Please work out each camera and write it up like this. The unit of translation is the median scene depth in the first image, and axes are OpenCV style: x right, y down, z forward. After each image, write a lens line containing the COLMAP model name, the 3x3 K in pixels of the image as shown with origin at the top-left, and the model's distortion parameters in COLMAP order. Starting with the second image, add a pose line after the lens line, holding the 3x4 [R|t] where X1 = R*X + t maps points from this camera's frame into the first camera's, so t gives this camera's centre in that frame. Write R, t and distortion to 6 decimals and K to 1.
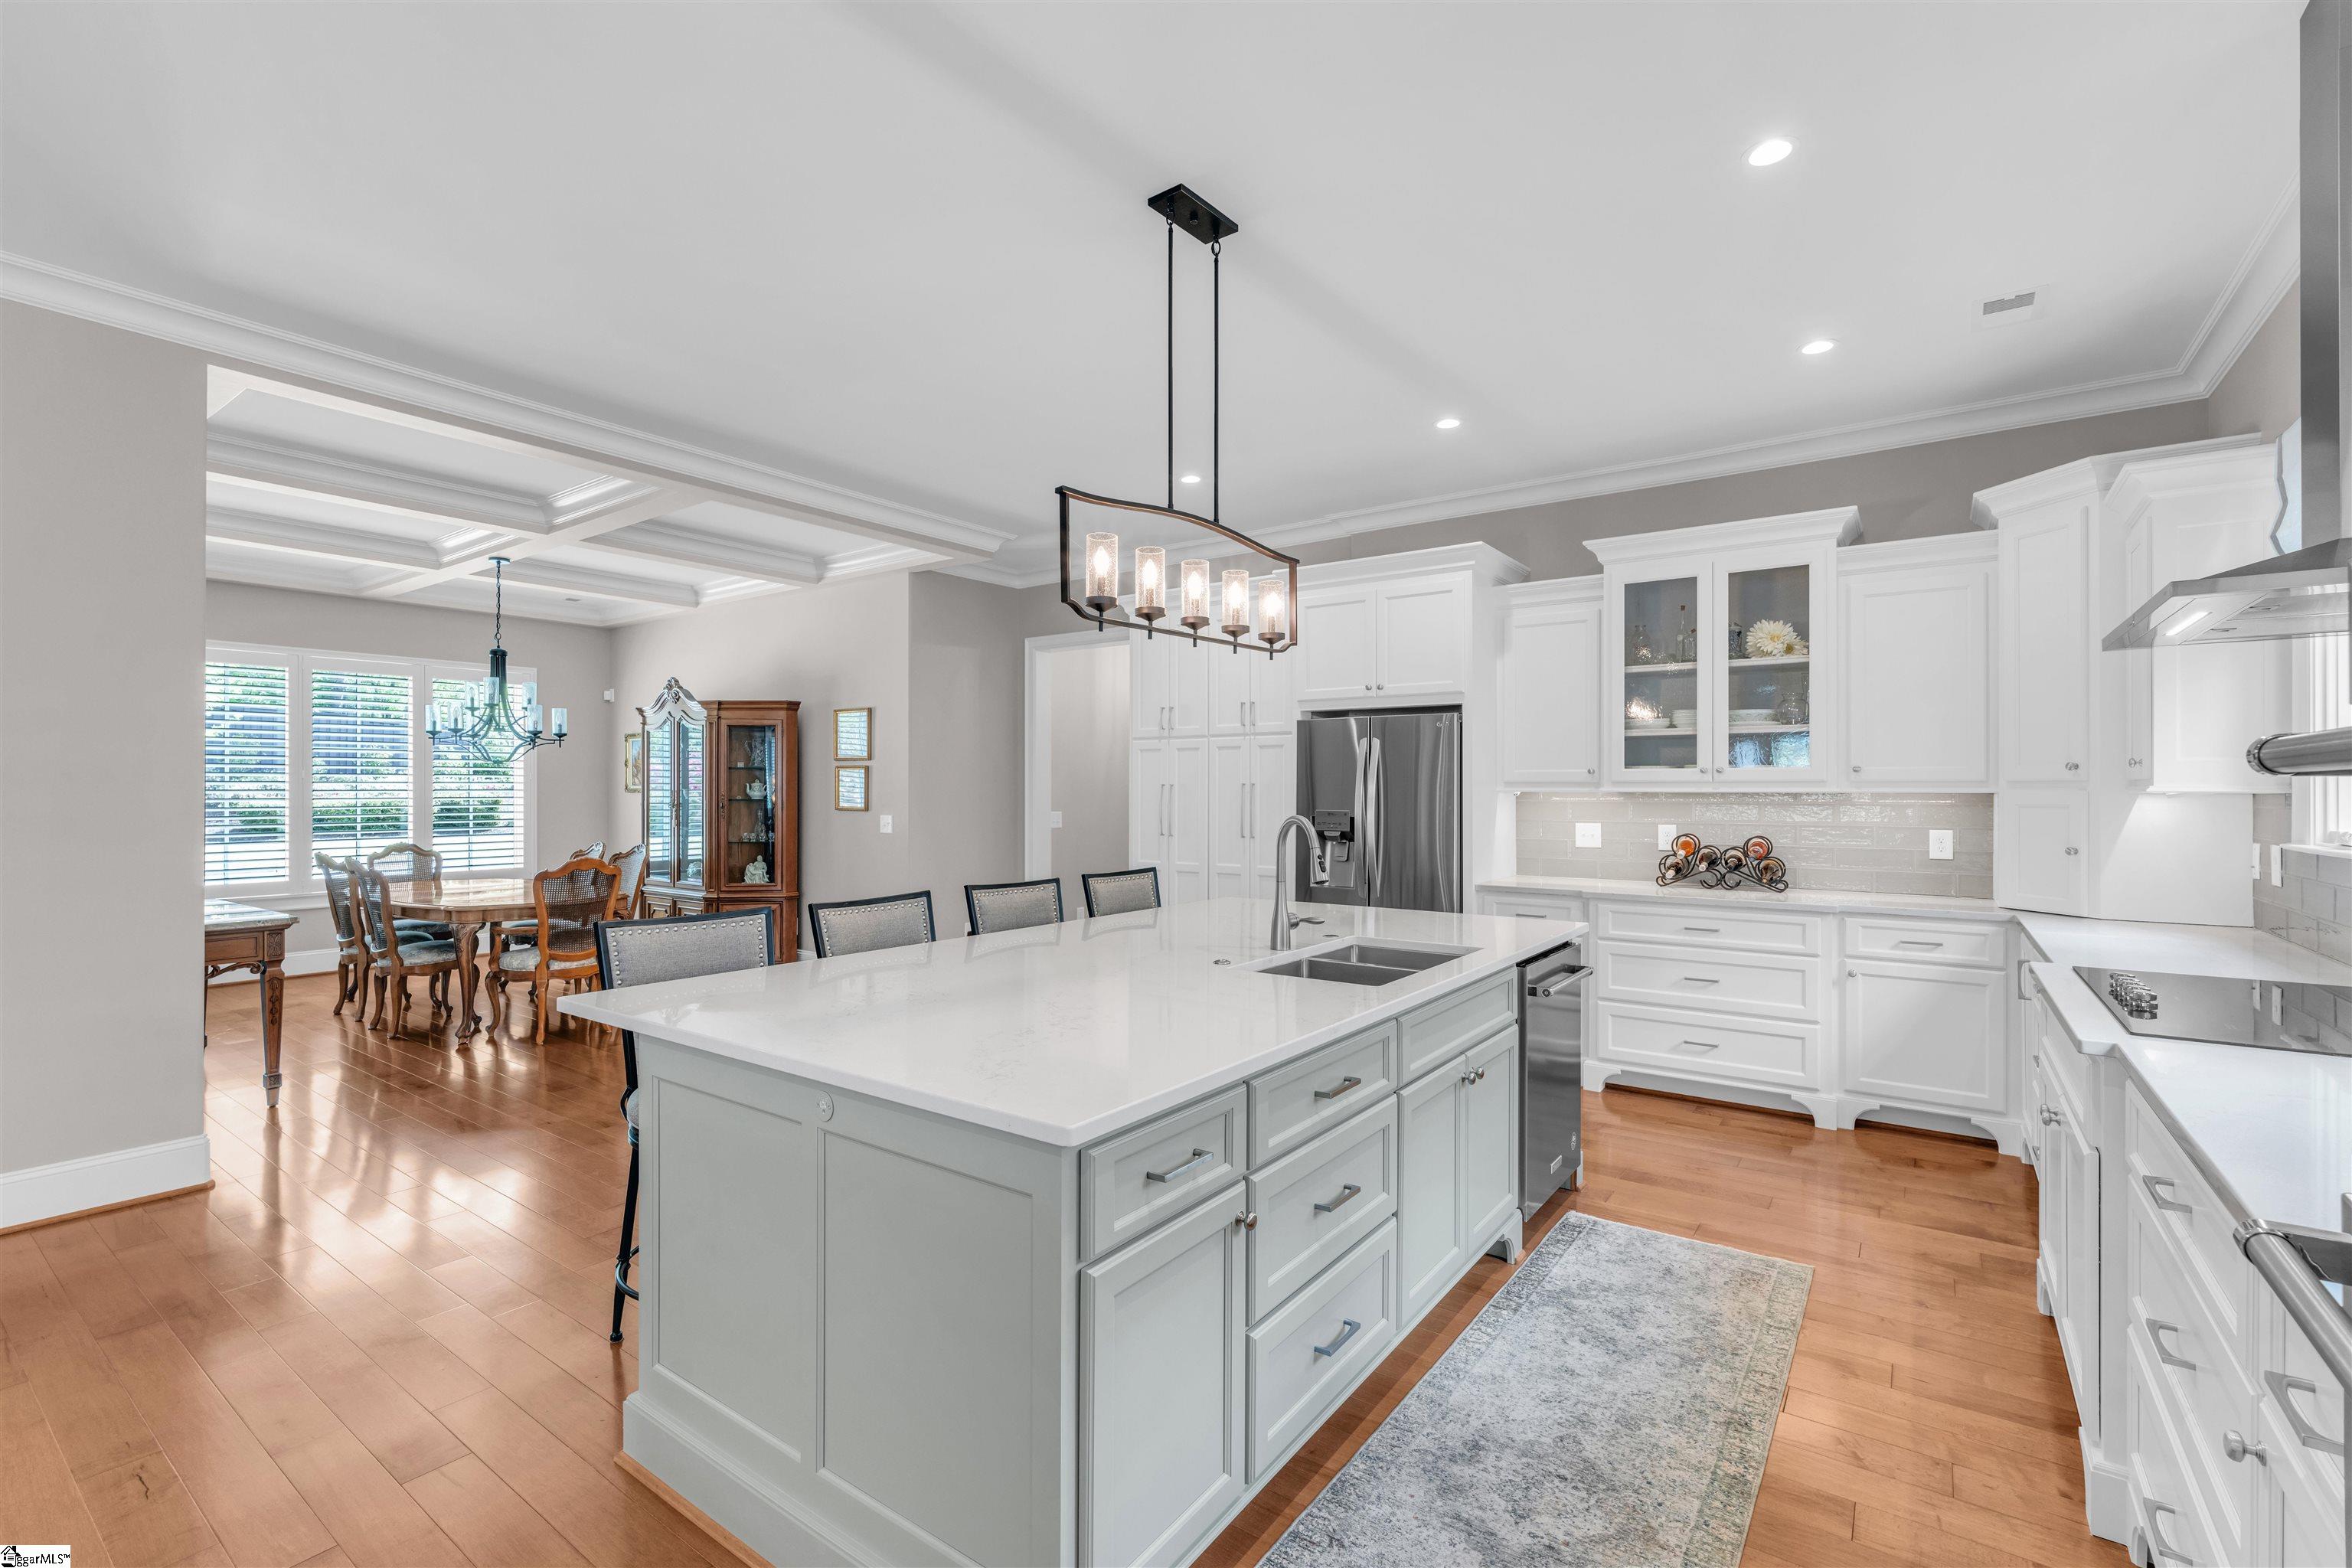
lens RADIAL K [[1046.9, 0, 1180.1], [0, 1046.9, 777.6], [0, 0, 1]] dist [-0.006566, 0.001659]
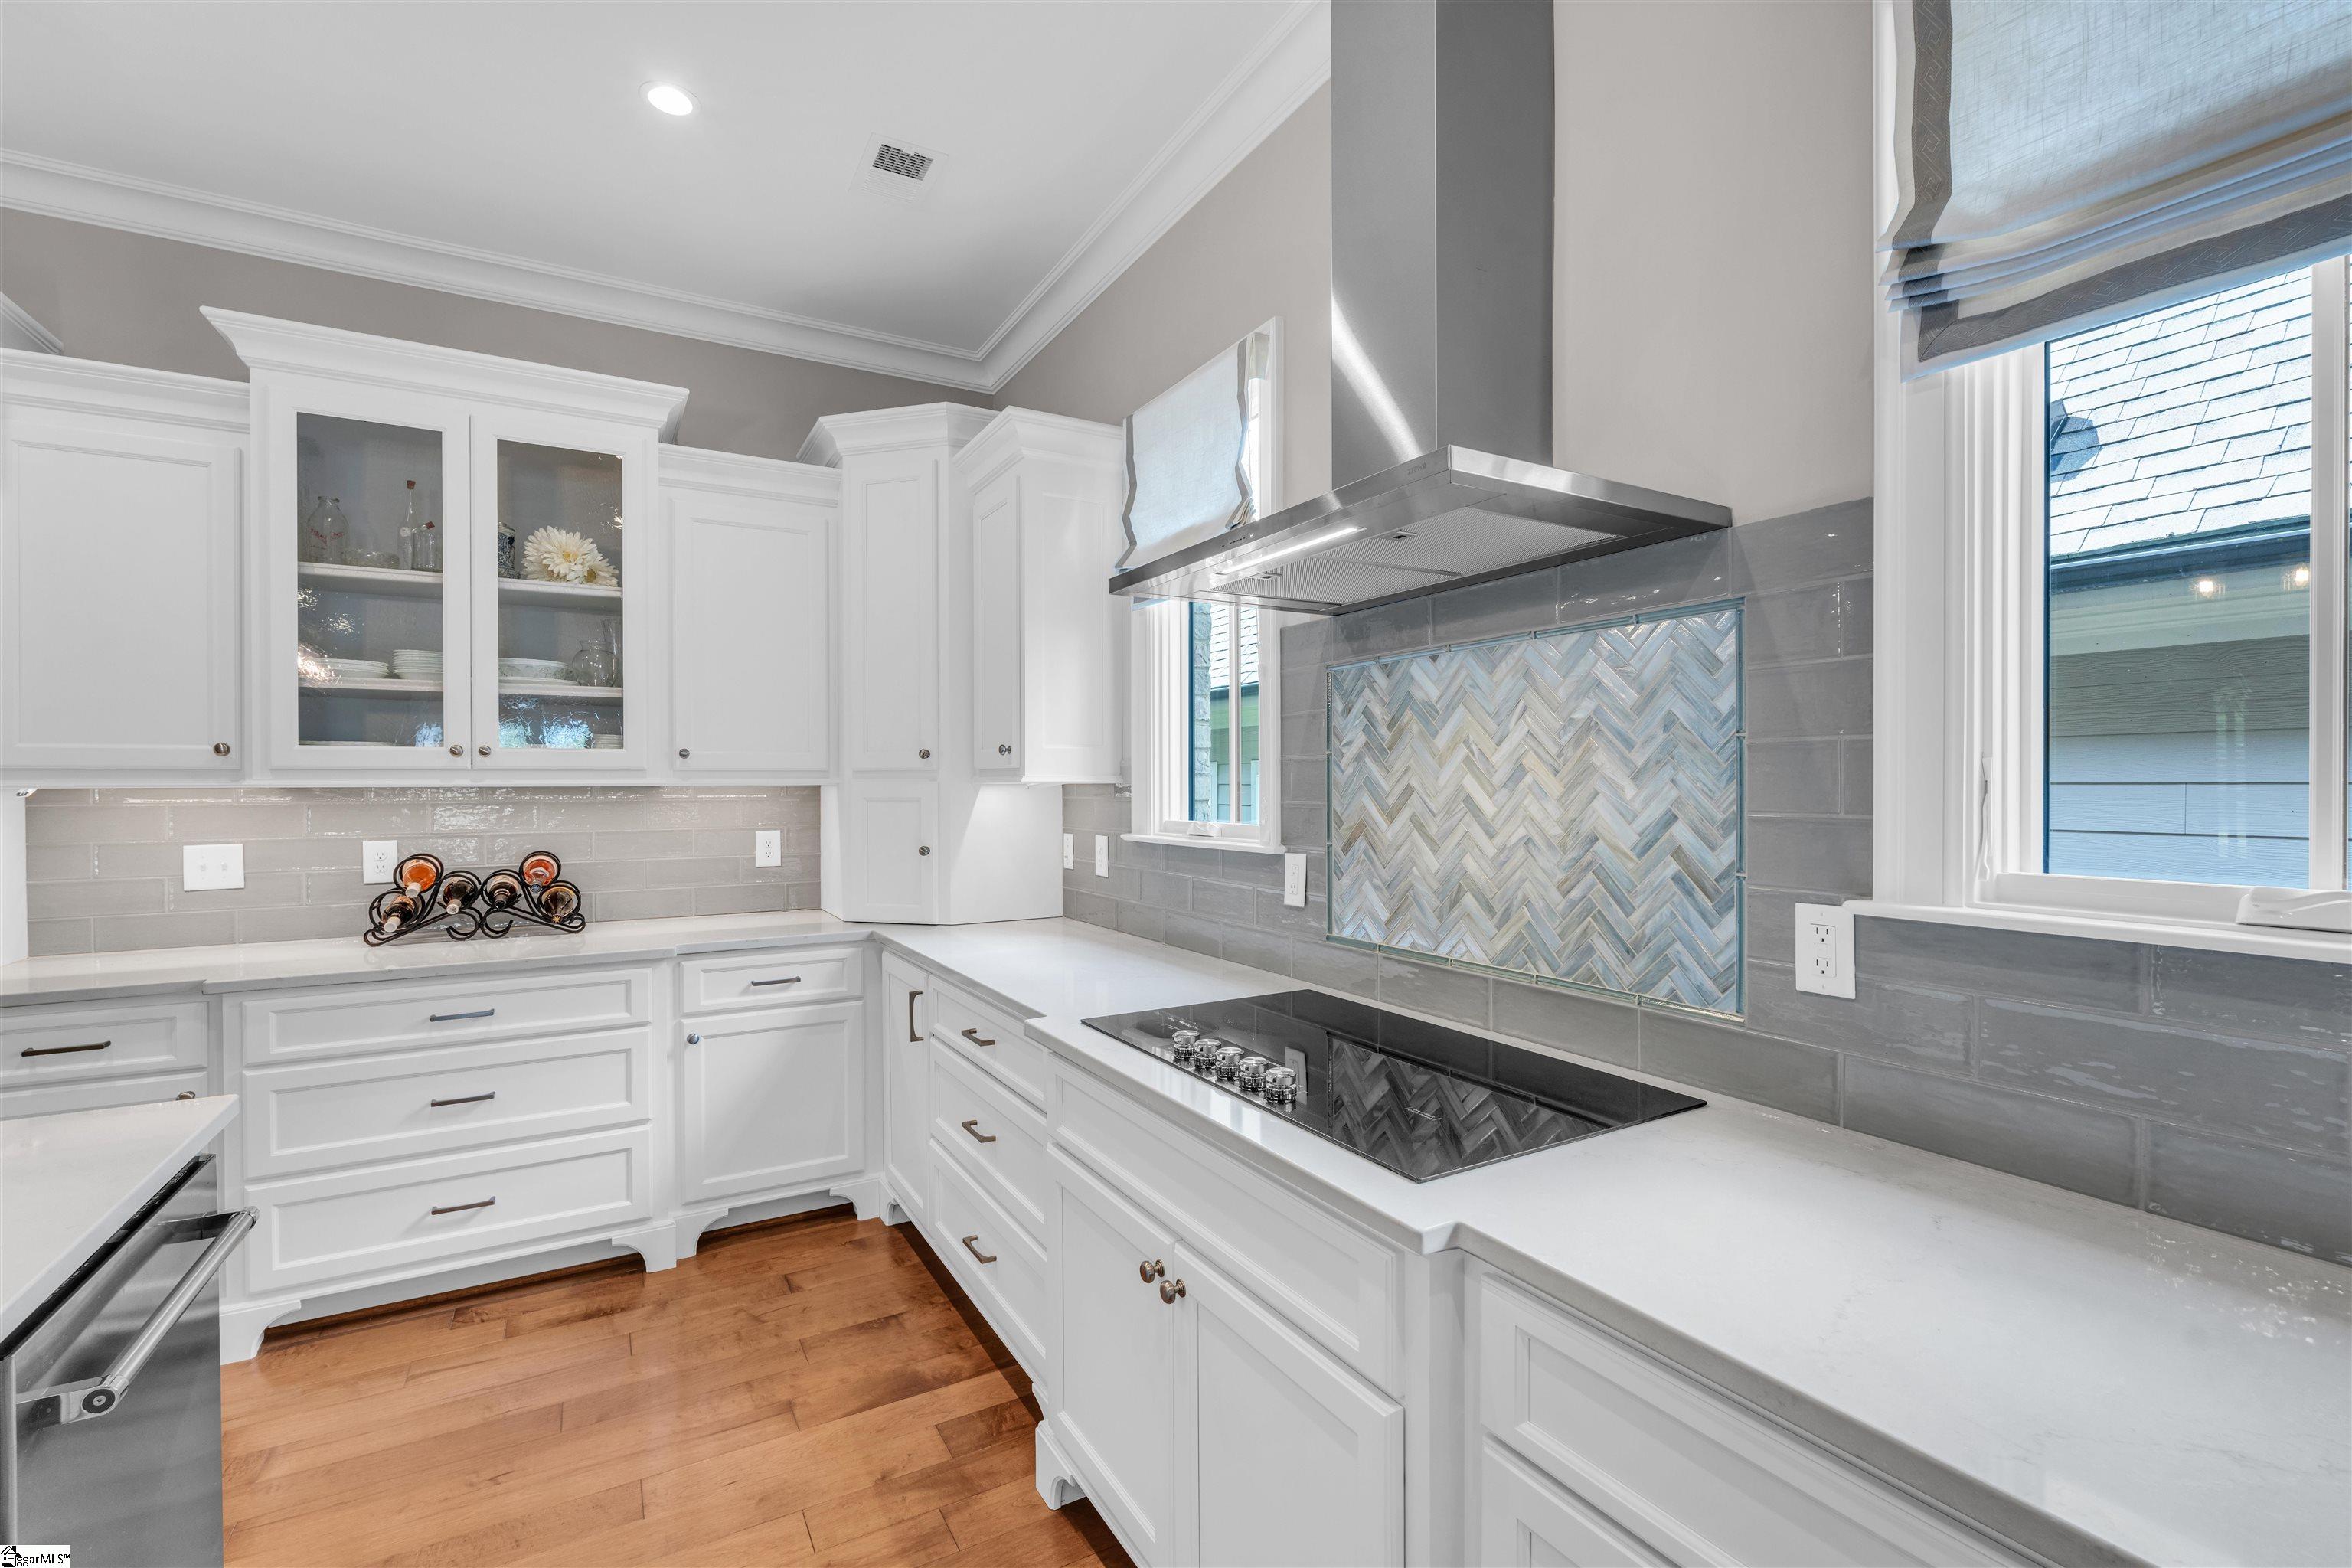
lens RADIAL K [[1046.9, 0, 1200.3], [0, 1046.9, 791.1], [0, 0, 1]] dist [-0.006566, 0.001659]
pose [[0.415343, -0.010635, 0.909603, 0.125975], [-0.005897, 0.999879, 0.014383, 0.005338], [-0.909646, -0.011338, 0.415230, 0.351400]]
